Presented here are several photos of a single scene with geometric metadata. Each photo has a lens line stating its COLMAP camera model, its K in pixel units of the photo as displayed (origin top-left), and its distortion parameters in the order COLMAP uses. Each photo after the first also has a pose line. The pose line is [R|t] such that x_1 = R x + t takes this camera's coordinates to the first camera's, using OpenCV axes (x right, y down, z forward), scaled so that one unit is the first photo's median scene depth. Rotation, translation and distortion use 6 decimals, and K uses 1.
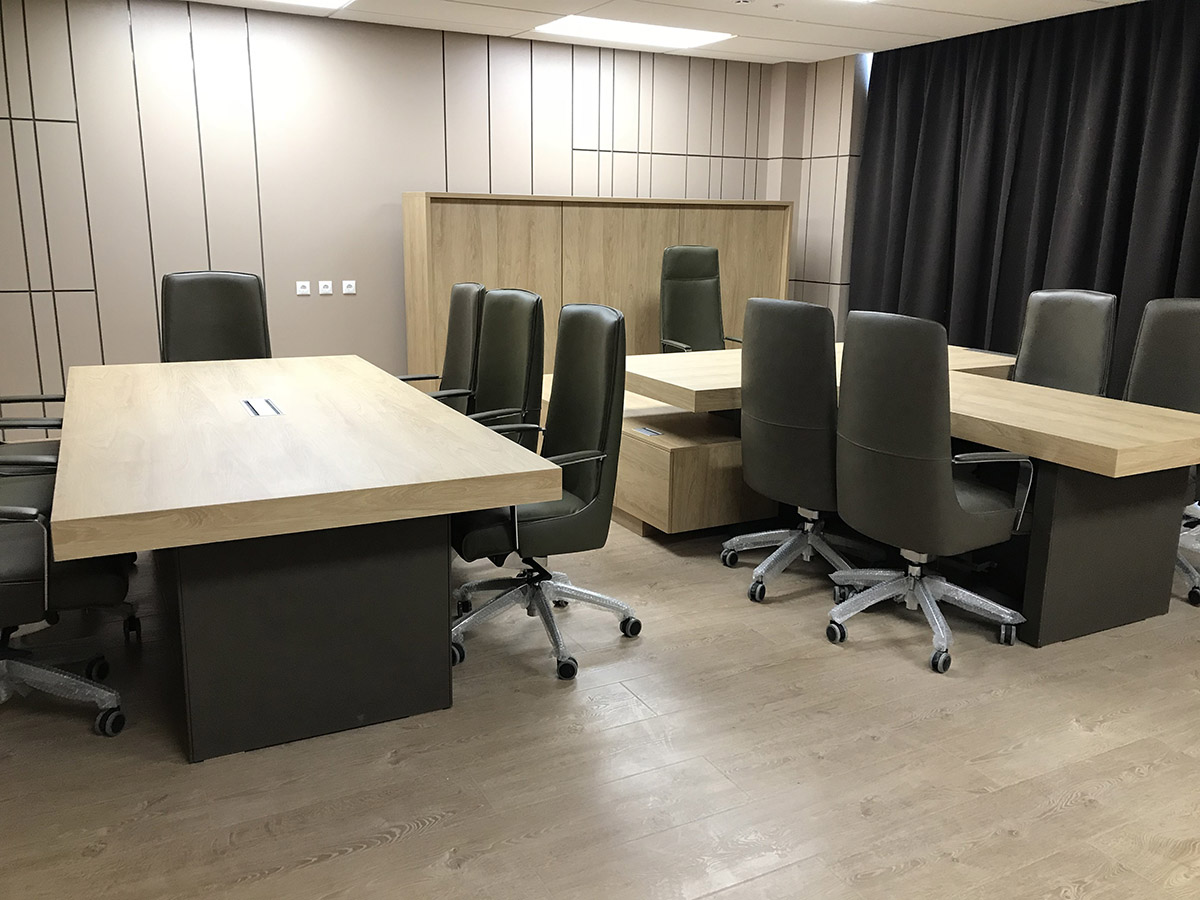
lens RADIAL K [[1006.6, 0, 602.6], [0, 1006.6, 447.2], [0, 0, 1]] dist [0.029523, -0.037248]
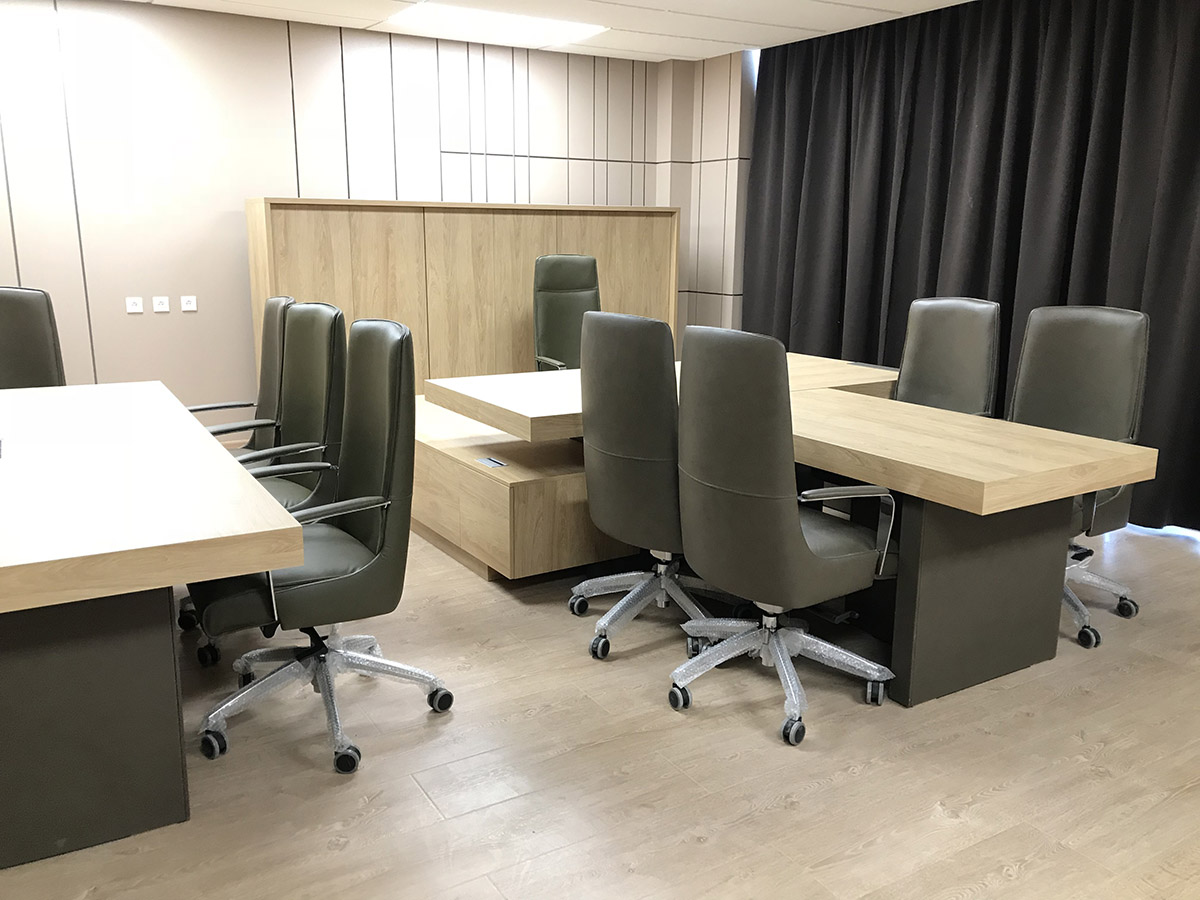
lens RADIAL K [[1006.6, 0, 602.1], [0, 1006.6, 456.7], [0, 0, 1]] dist [0.029523, -0.037248]
pose [[0.997998, -0.020406, 0.059863, 0.101043], [0.020595, 0.999785, -0.002551, -0.018488], [-0.059798, 0.003779, 0.998203, 0.122011]]
